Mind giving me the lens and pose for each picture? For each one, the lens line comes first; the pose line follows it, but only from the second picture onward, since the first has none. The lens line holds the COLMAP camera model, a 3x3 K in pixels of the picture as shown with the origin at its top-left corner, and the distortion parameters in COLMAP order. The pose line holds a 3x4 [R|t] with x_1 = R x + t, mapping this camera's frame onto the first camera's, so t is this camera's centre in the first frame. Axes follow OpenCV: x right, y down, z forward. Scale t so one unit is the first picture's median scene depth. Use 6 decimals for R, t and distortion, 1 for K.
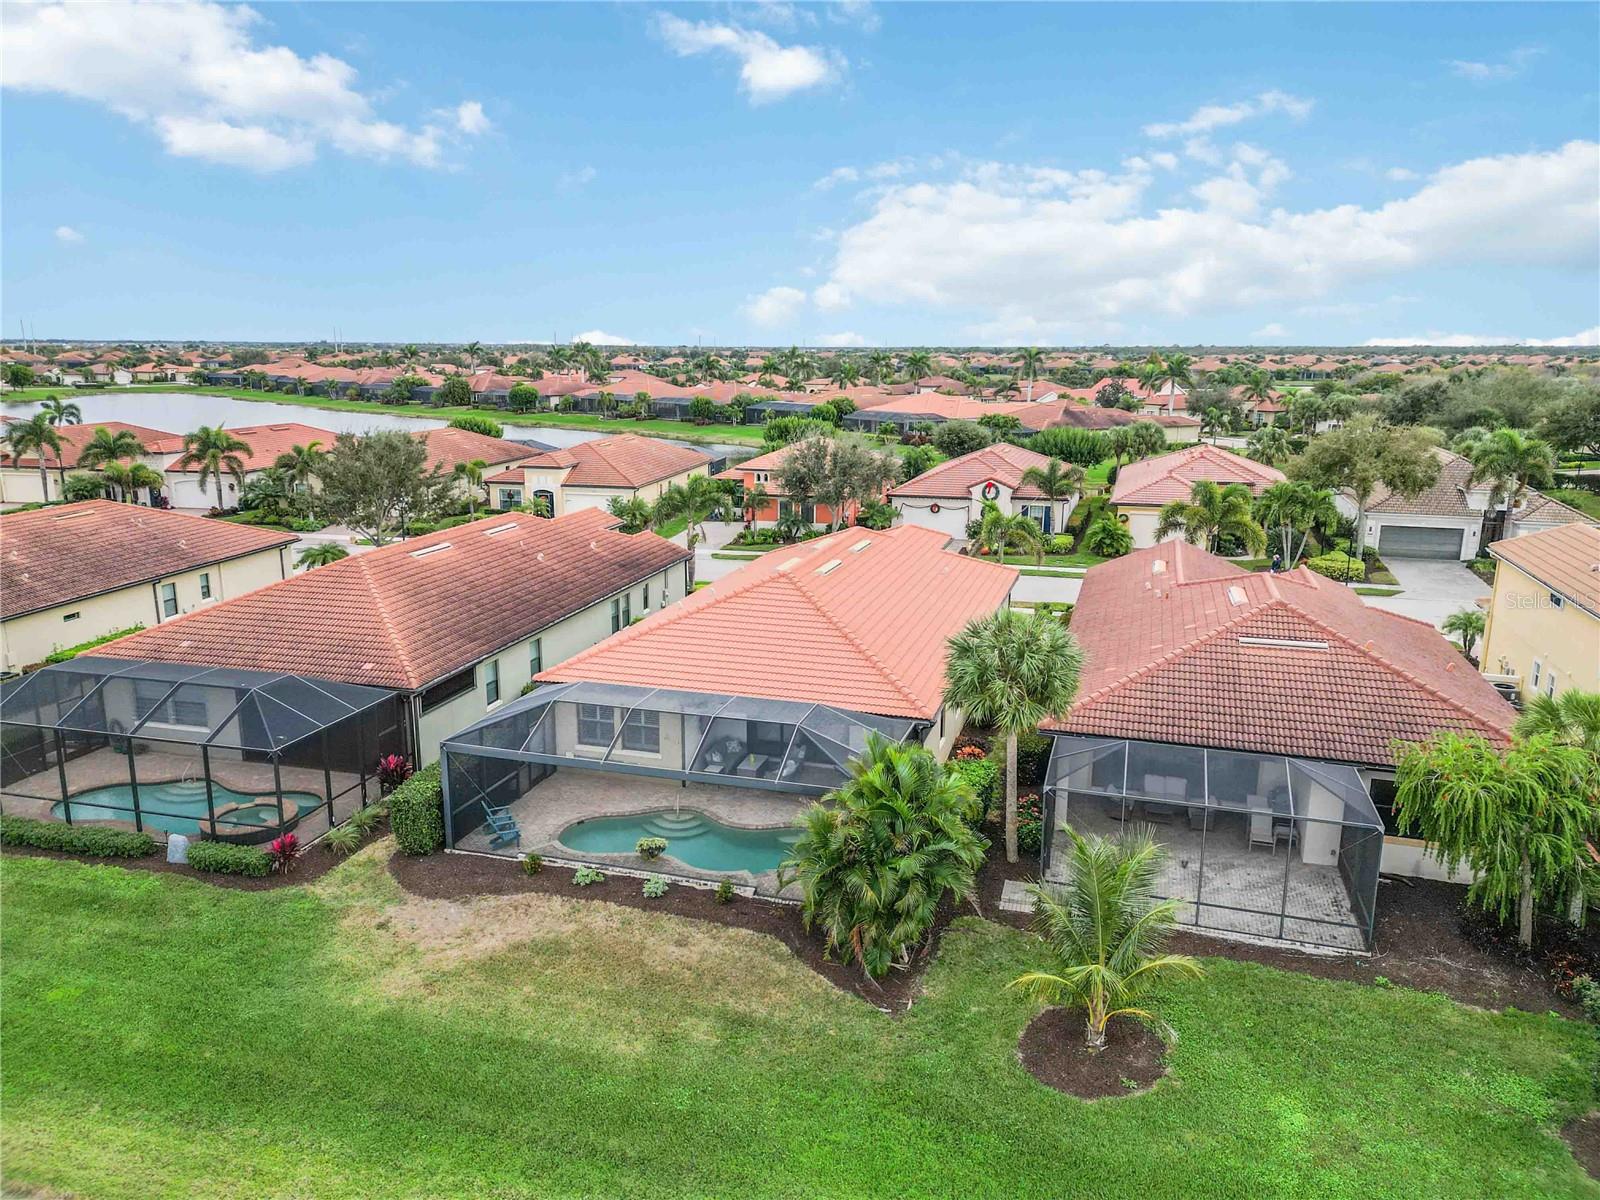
lens RADIAL K [[1116.2, 0, 800.0], [0, 1116.2, 600.0], [0, 0, 1]] dist [0.073456, -0.078093]
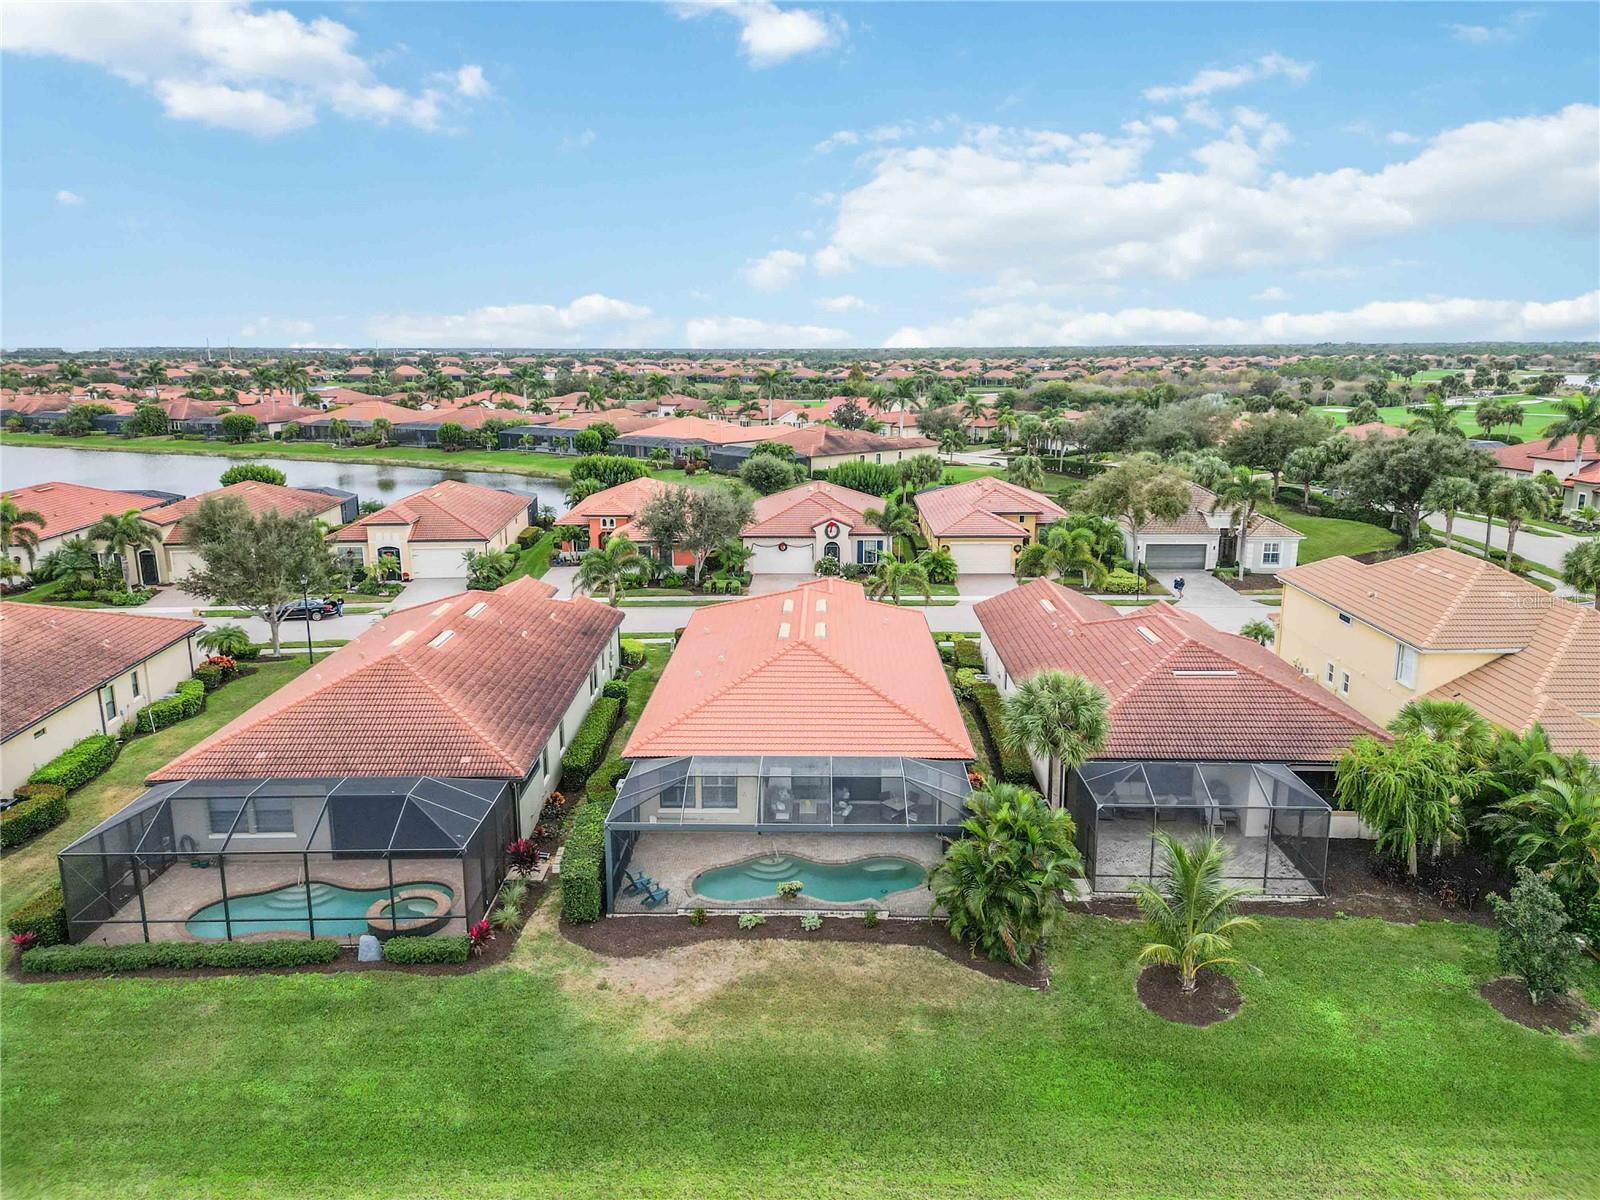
lens RADIAL K [[1116.2, 0, 800.0], [0, 1116.2, 600.0], [0, 0, 1]] dist [0.073456, -0.078093]
pose [[0.962676, -0.066882, 0.262263, -0.358587], [0.067082, 0.997714, 0.008203, -0.087107], [-0.262212, 0.009696, 0.964962, -0.153532]]
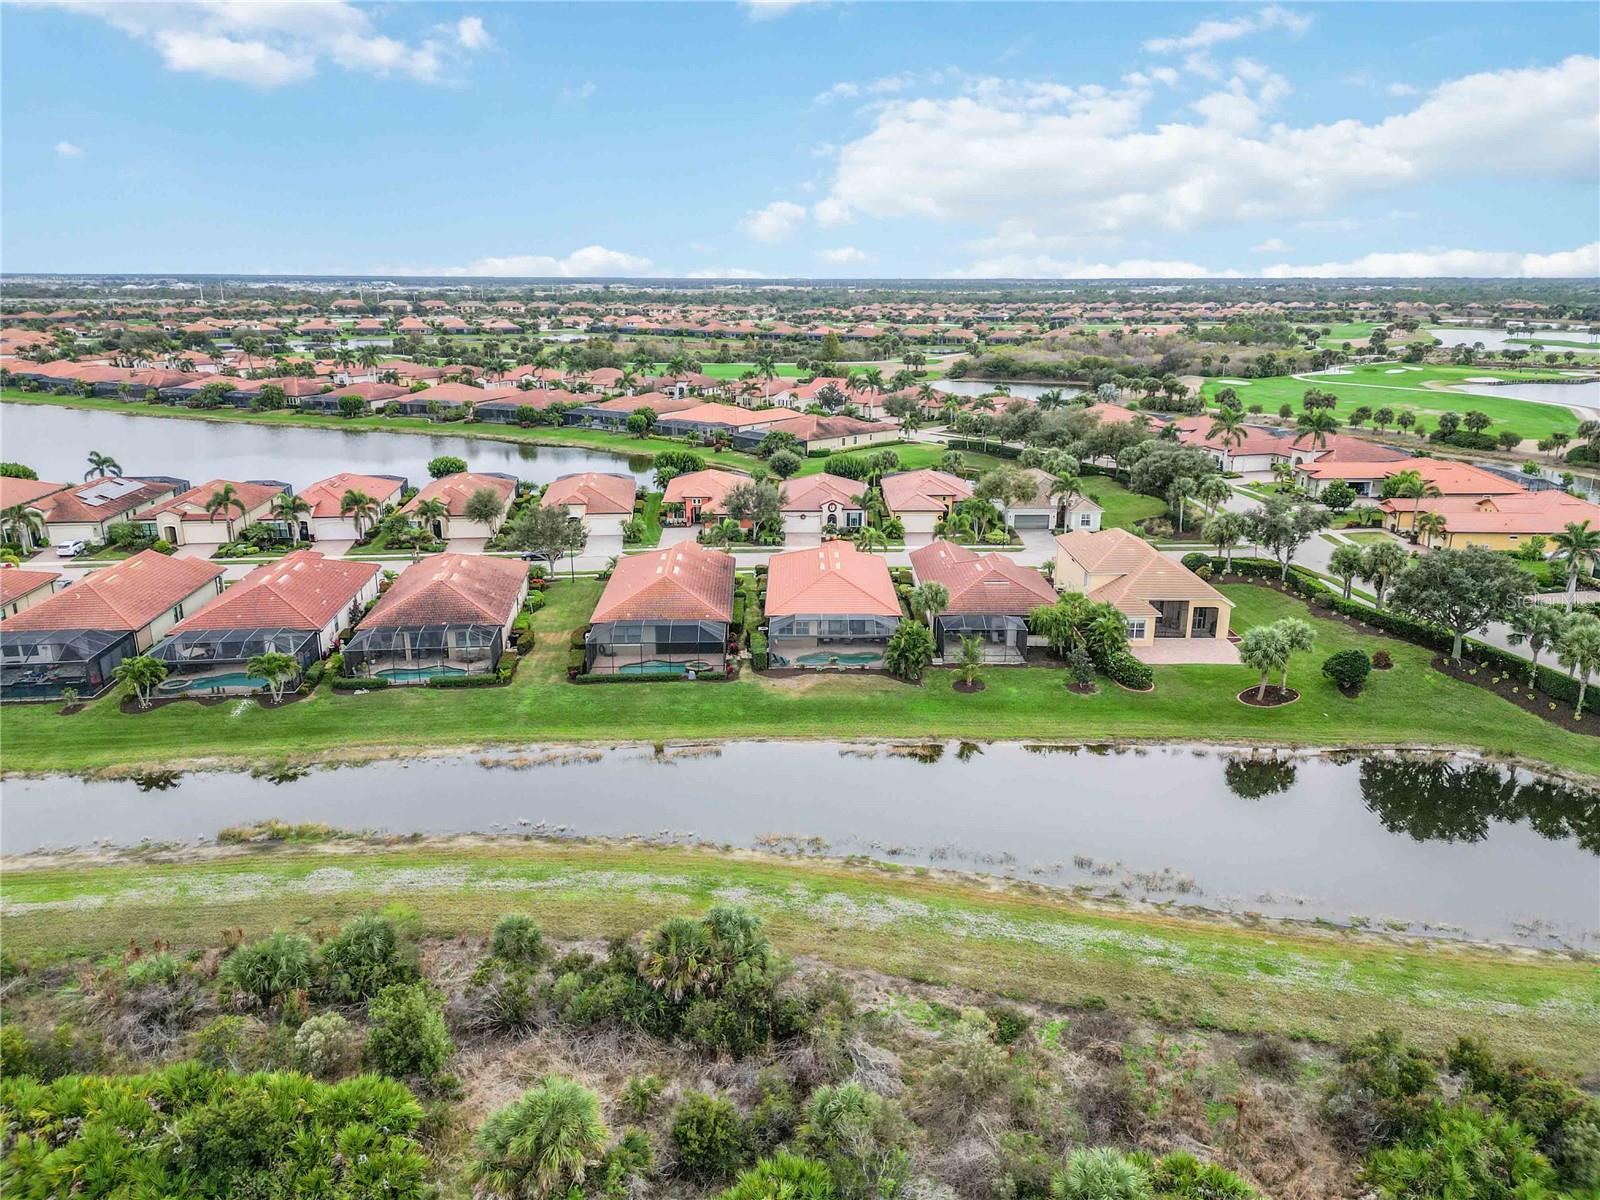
lens RADIAL K [[1112.9, 0, 800.0], [0, 1112.9, 600.0], [0, 0, 1]] dist [0.116213, -0.210397]
pose [[0.954703, -0.085107, 0.285131, -0.997261], [0.068025, 0.995274, 0.069305, -0.168368], [-0.289682, -0.046769, 0.955980, -1.847681]]
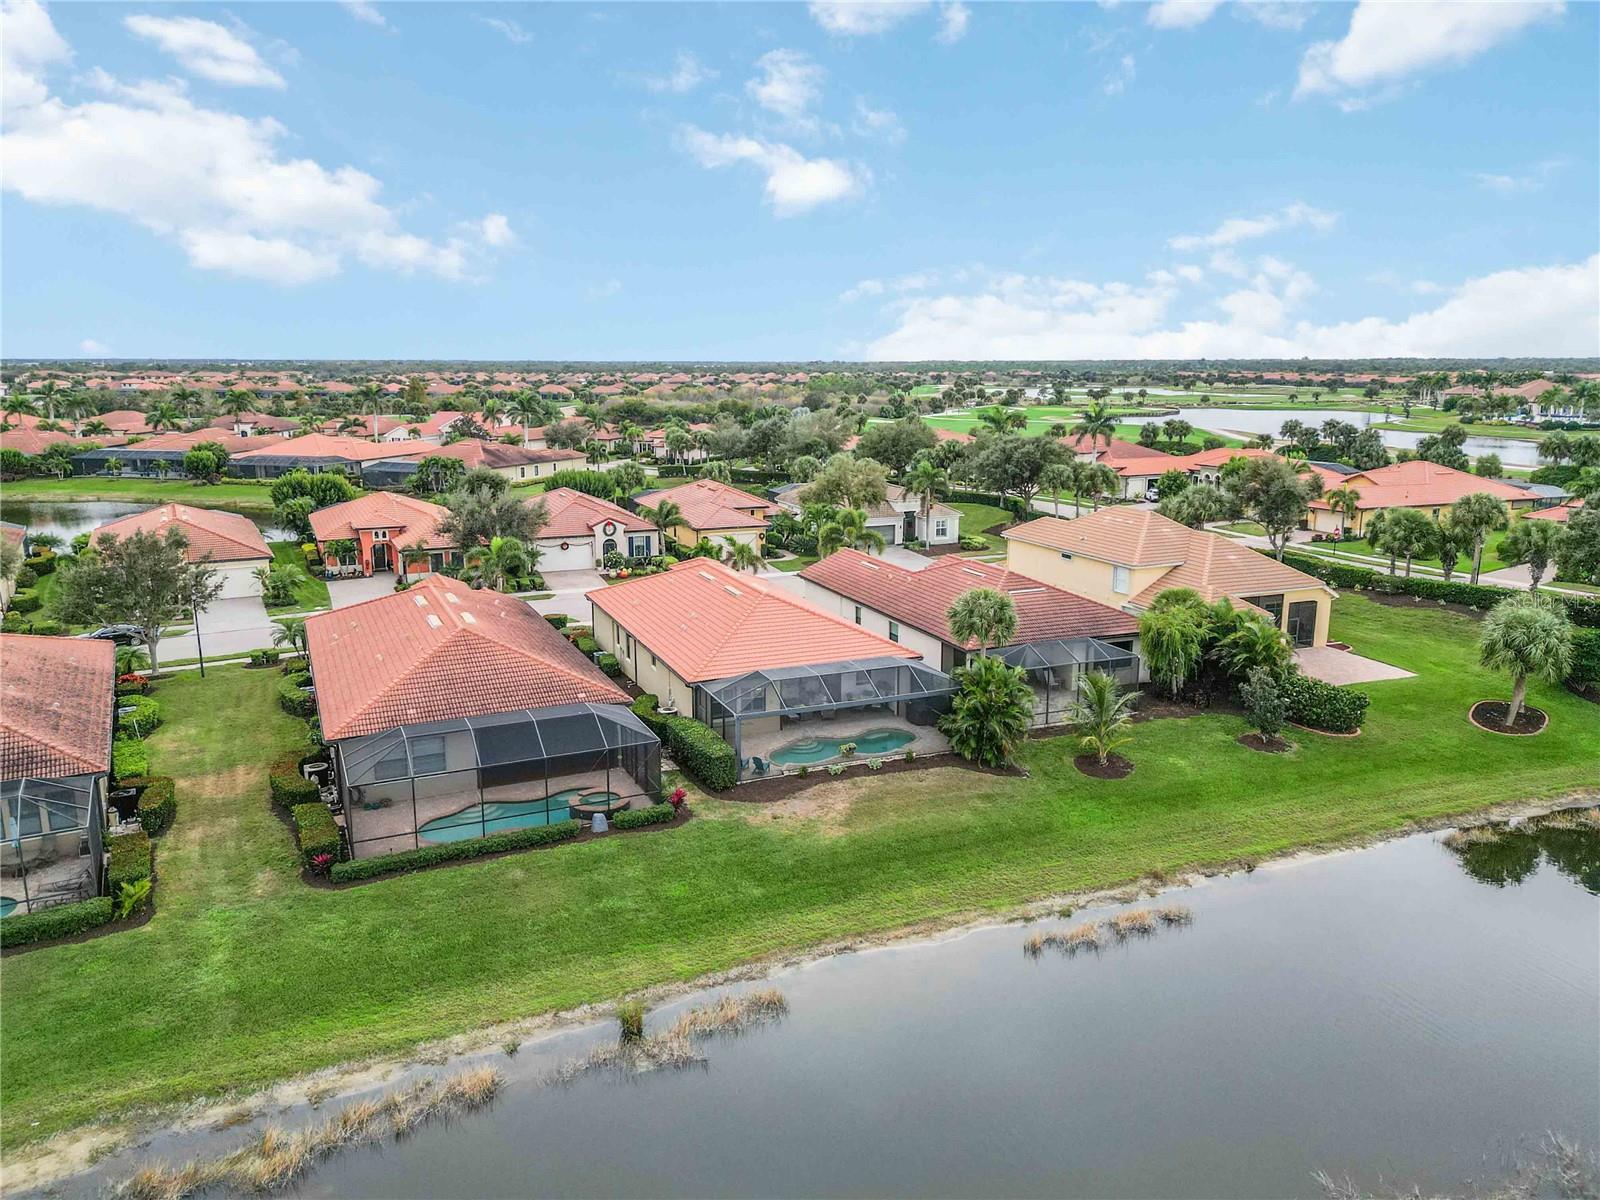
lens RADIAL K [[1134.2, 0, 800.0], [0, 1134.2, 600.0], [0, 0, 1]] dist [0.075295, -0.074767]
pose [[0.769144, -0.136050, 0.624426, -1.085065], [0.144819, 0.988764, 0.037049, -0.075466], [-0.622451, 0.061933, 0.780205, -0.304413]]
